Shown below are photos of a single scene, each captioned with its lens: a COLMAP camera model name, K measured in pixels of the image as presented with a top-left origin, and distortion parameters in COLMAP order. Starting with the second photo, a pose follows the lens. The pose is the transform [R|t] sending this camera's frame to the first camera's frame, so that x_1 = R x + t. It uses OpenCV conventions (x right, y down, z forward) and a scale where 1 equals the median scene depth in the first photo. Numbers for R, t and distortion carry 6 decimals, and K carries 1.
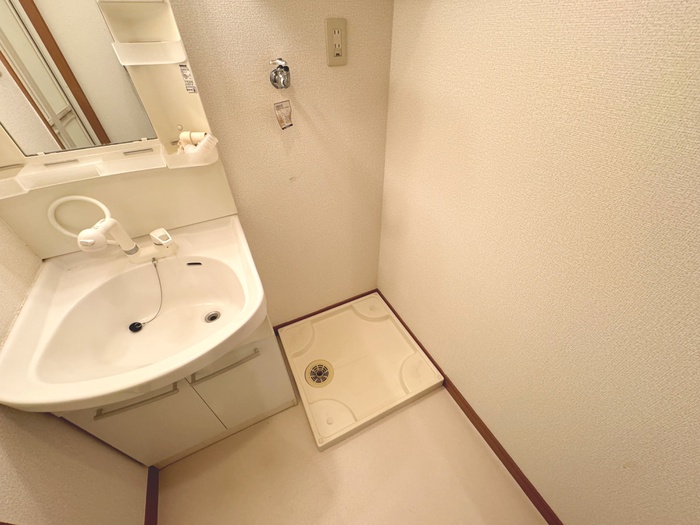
lens RADIAL K [[278.4, 0, 349.5], [0, 278.4, 262.0], [0, 0, 1]] dist [-0.000617, -0.000179]
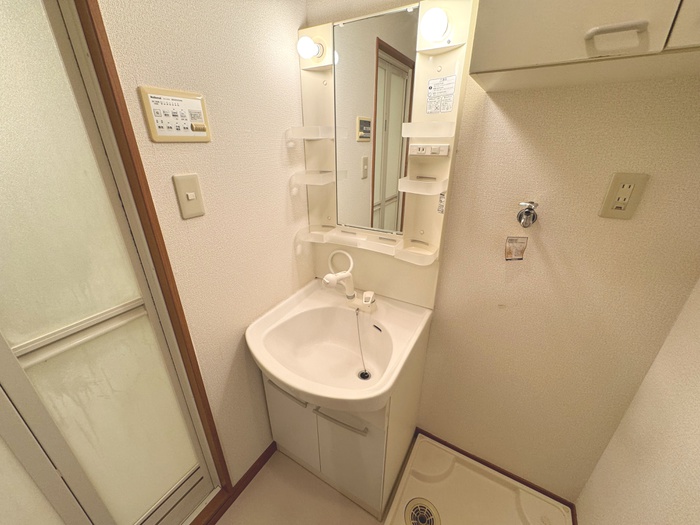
lens RADIAL K [[278.4, 0, 349.5], [0, 278.4, 262.0], [0, 0, 1]] dist [-0.000617, -0.000179]
pose [[0.555770, 0.347320, -0.755307, 0.198495], [-0.547101, 0.836879, -0.017738, -0.156602], [0.625939, 0.423087, 0.655131, 0.018900]]
